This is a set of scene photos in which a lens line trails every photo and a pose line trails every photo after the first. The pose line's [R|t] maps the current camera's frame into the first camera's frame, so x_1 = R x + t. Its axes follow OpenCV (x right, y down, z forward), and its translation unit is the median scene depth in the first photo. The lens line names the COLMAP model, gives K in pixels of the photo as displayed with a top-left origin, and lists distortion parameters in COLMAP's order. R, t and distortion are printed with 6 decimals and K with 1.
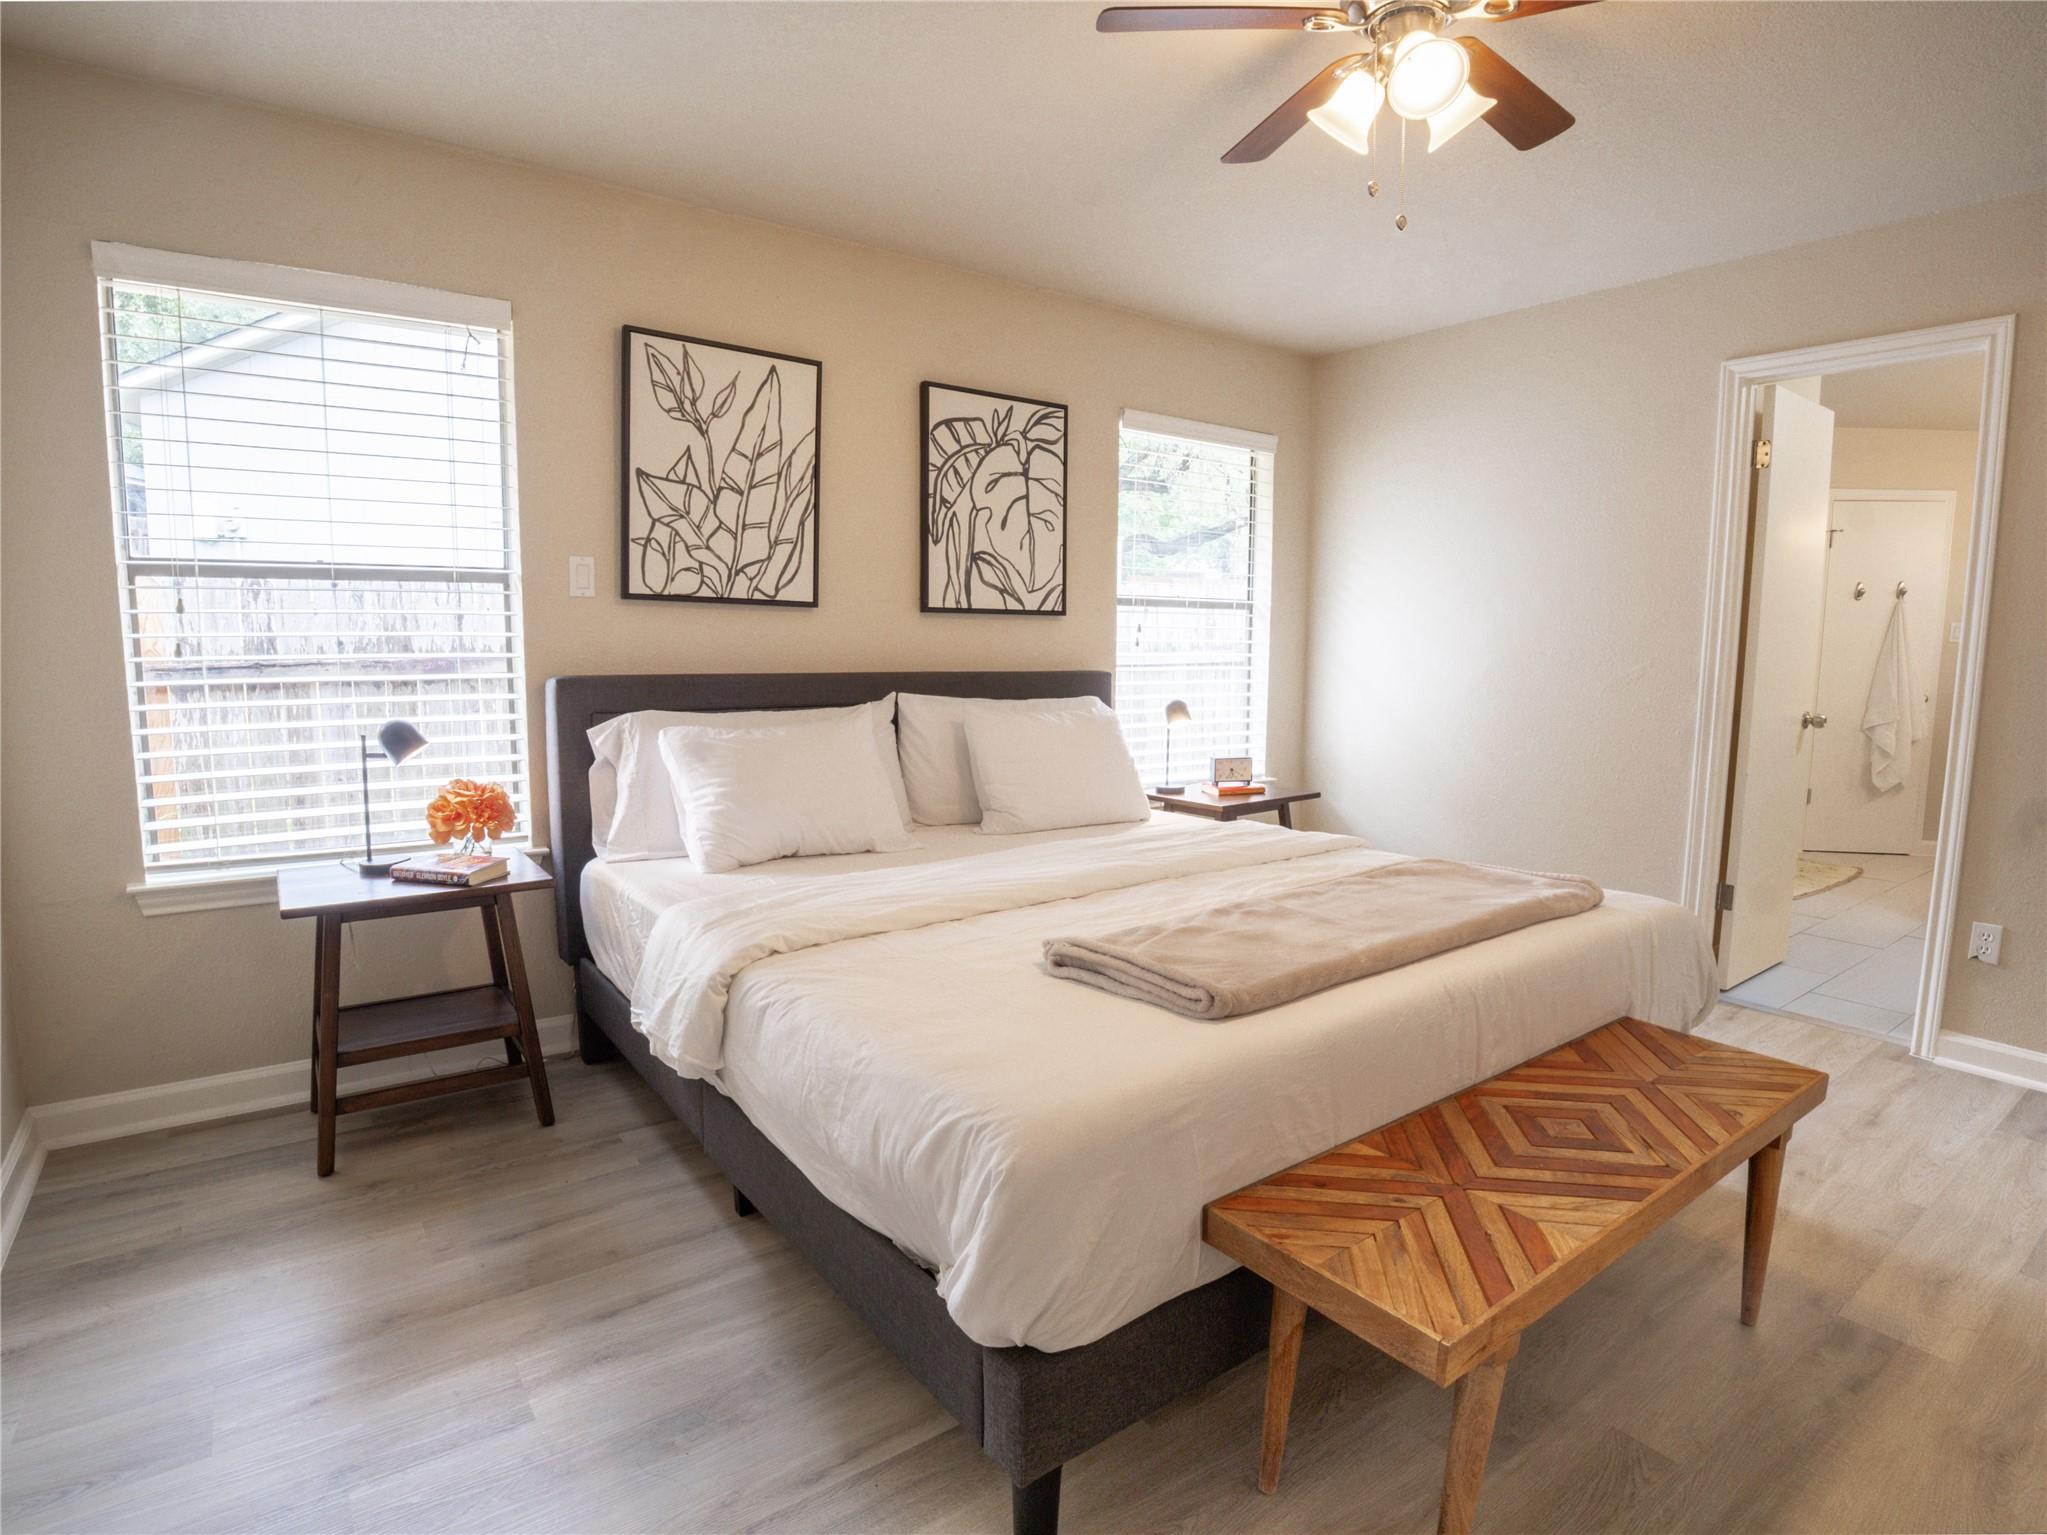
lens RADIAL K [[1070.3, 0, 1034.4], [0, 1070.3, 753.1], [0, 0, 1]] dist [-0.037500, -0.002021]
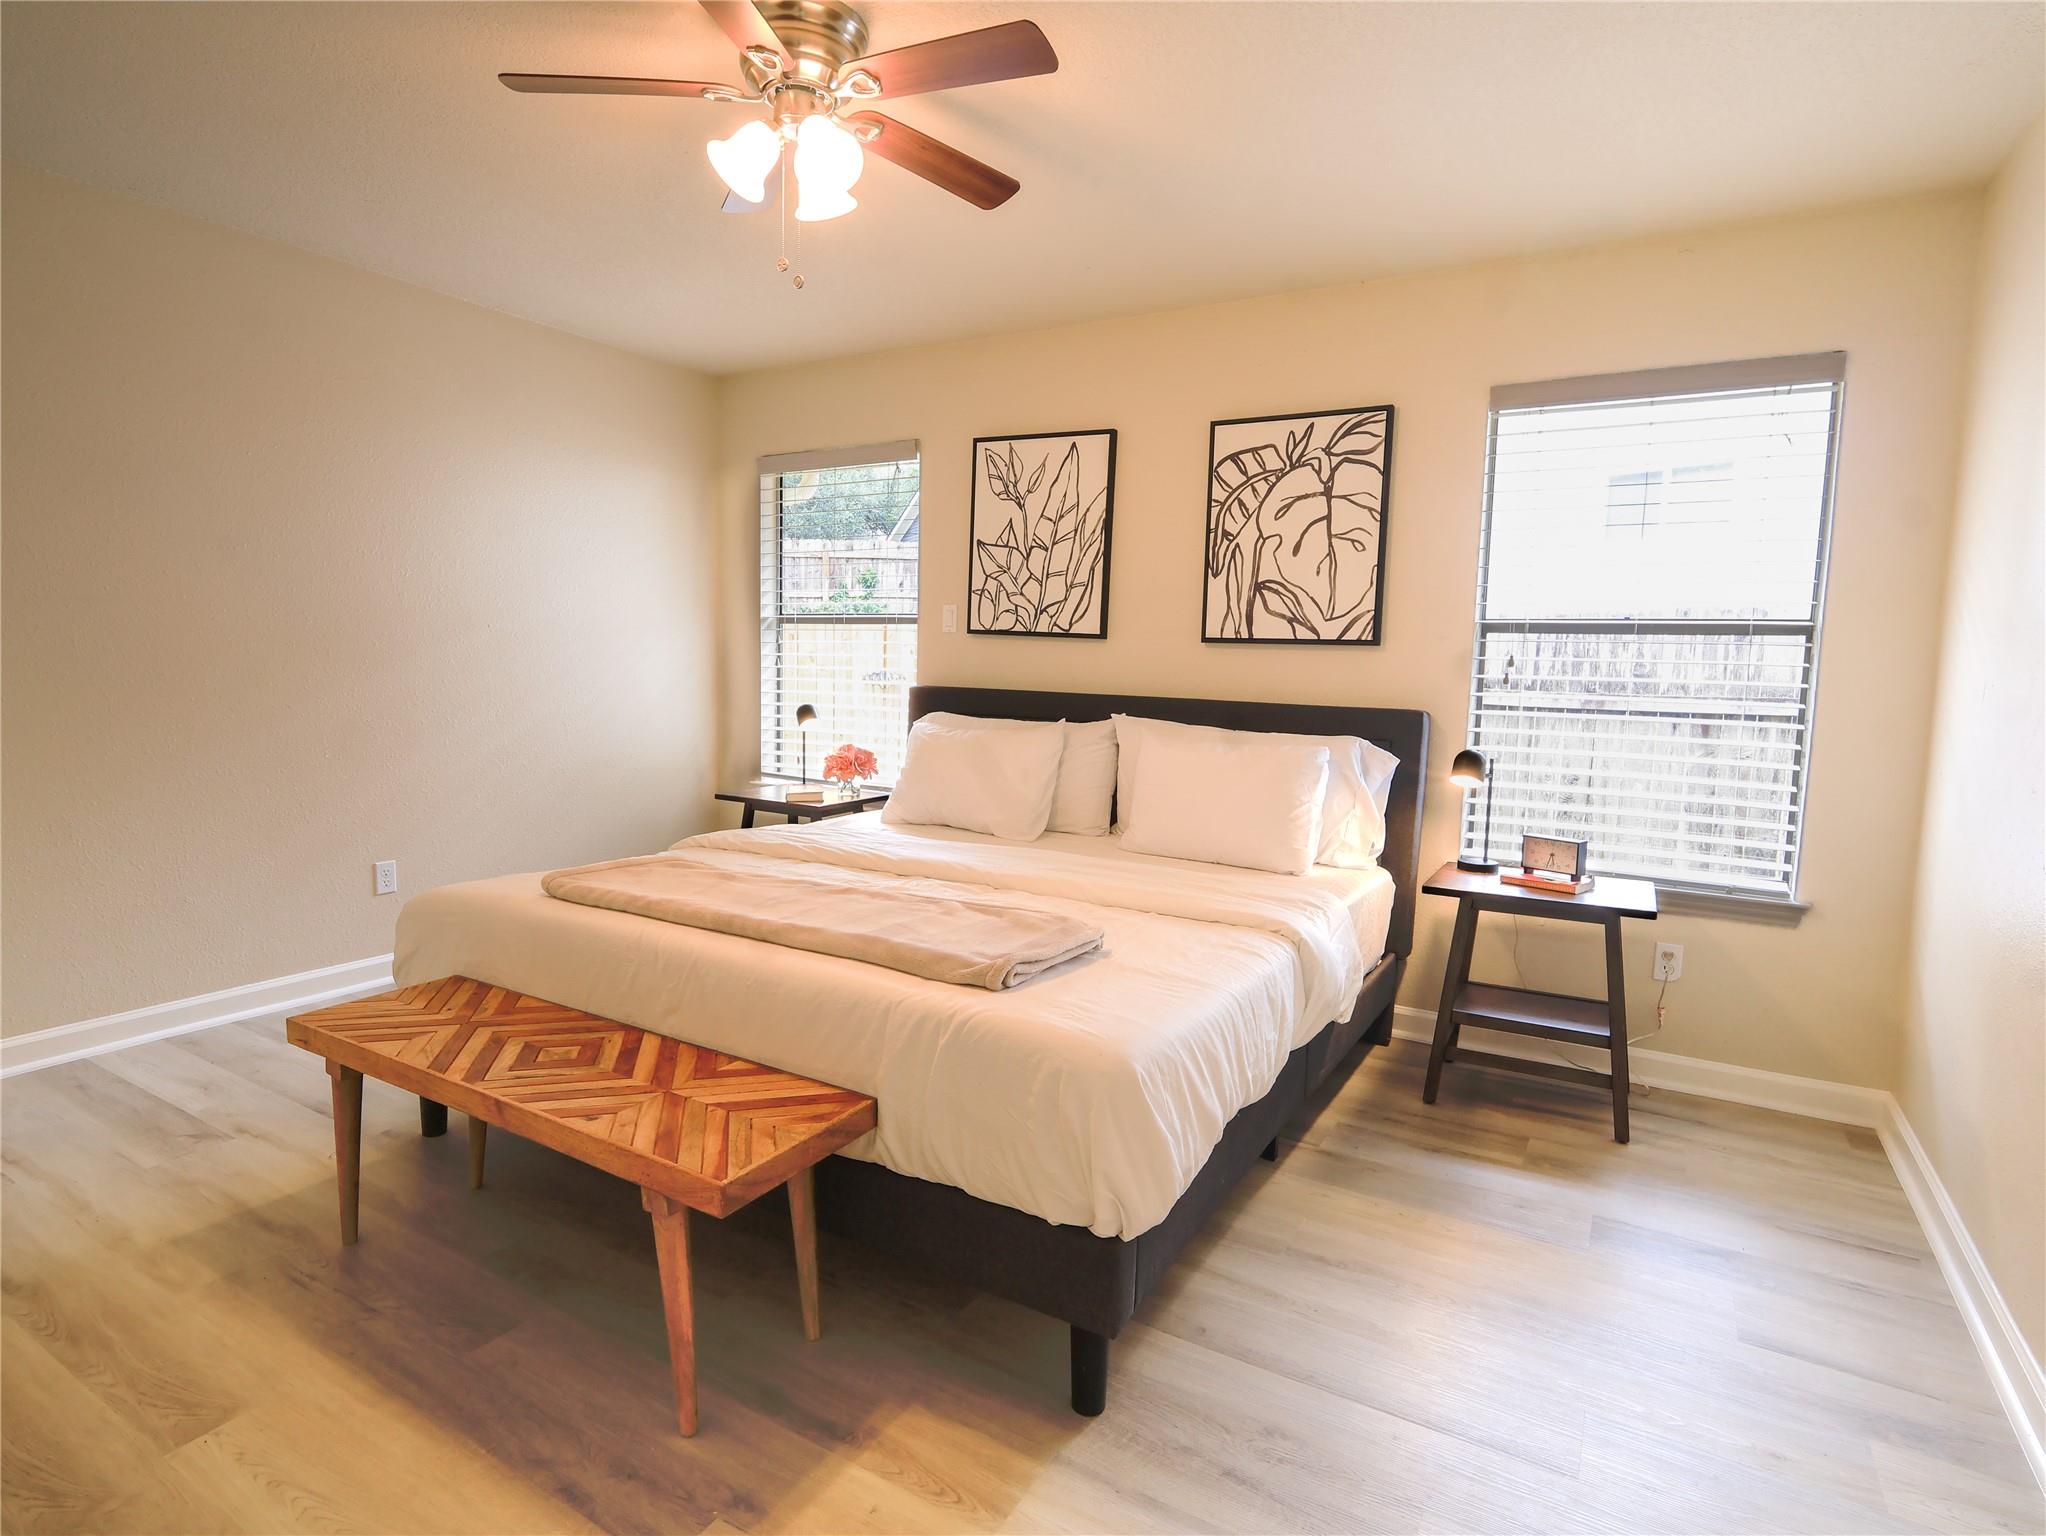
lens RADIAL K [[1069.8, 0, 1043.3], [0, 1069.8, 781.8], [0, 0, 1]] dist [-0.037500, -0.002021]
pose [[0.401257, 0.101478, -0.910327, 0.866147], [-0.123105, 0.990802, 0.056187, -0.039265], [0.907655, 0.089521, 0.410058, 0.478909]]
